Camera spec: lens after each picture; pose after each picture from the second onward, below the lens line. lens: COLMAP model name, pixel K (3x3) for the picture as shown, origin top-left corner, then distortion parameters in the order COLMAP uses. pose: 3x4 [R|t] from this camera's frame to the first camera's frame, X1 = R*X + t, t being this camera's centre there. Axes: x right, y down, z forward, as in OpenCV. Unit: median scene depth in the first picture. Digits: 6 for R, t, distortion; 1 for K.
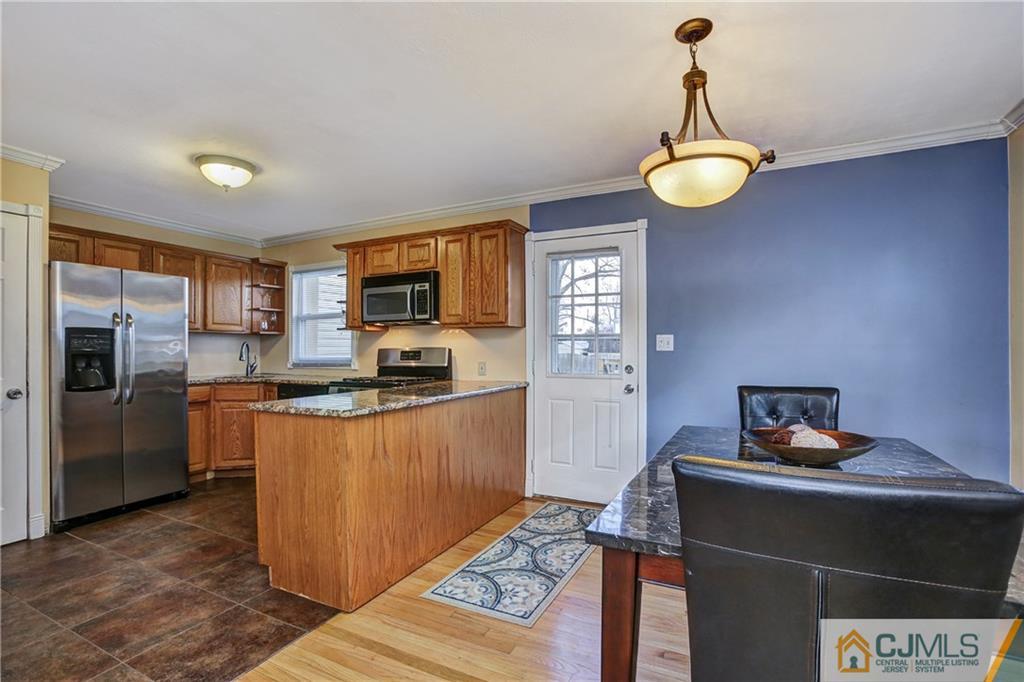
lens RADIAL K [[464.4, 0, 544.4], [0, 464.4, 351.0], [0, 0, 1]] dist [-0.055245, 0.010557]
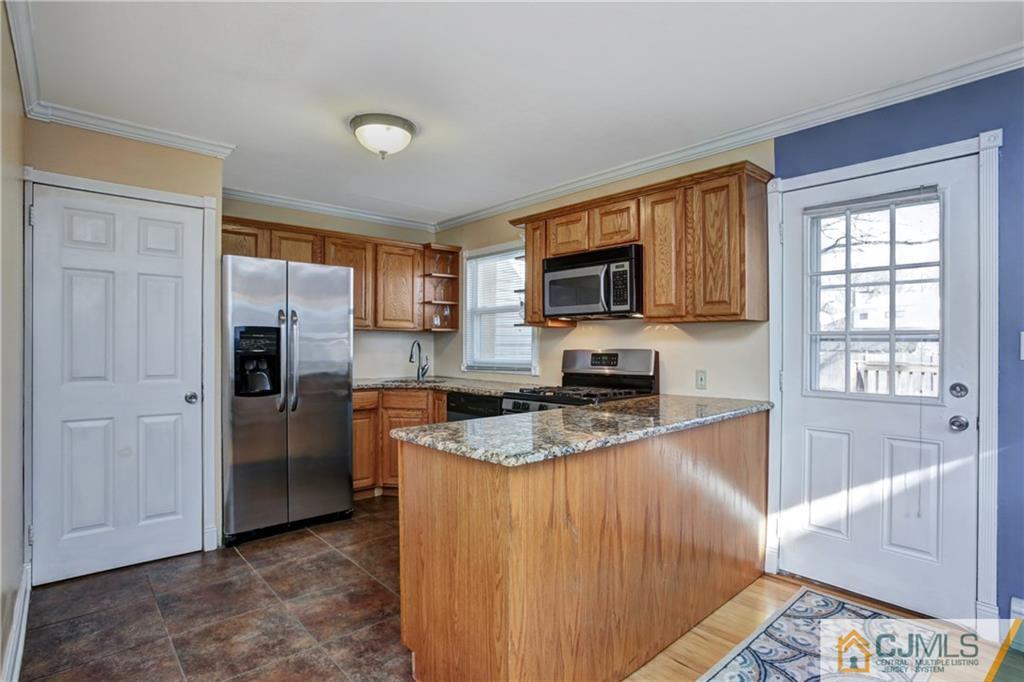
lens RADIAL K [[502.9, 0, 539.0], [0, 502.9, 341.8], [0, 0, 1]] dist [-0.050531, 0.002528]
pose [[0.920746, 0.004932, -0.390133, -0.087465], [-0.007514, 0.999959, -0.005094, -0.018793], [0.390091, 0.007622, 0.920745, 0.266381]]
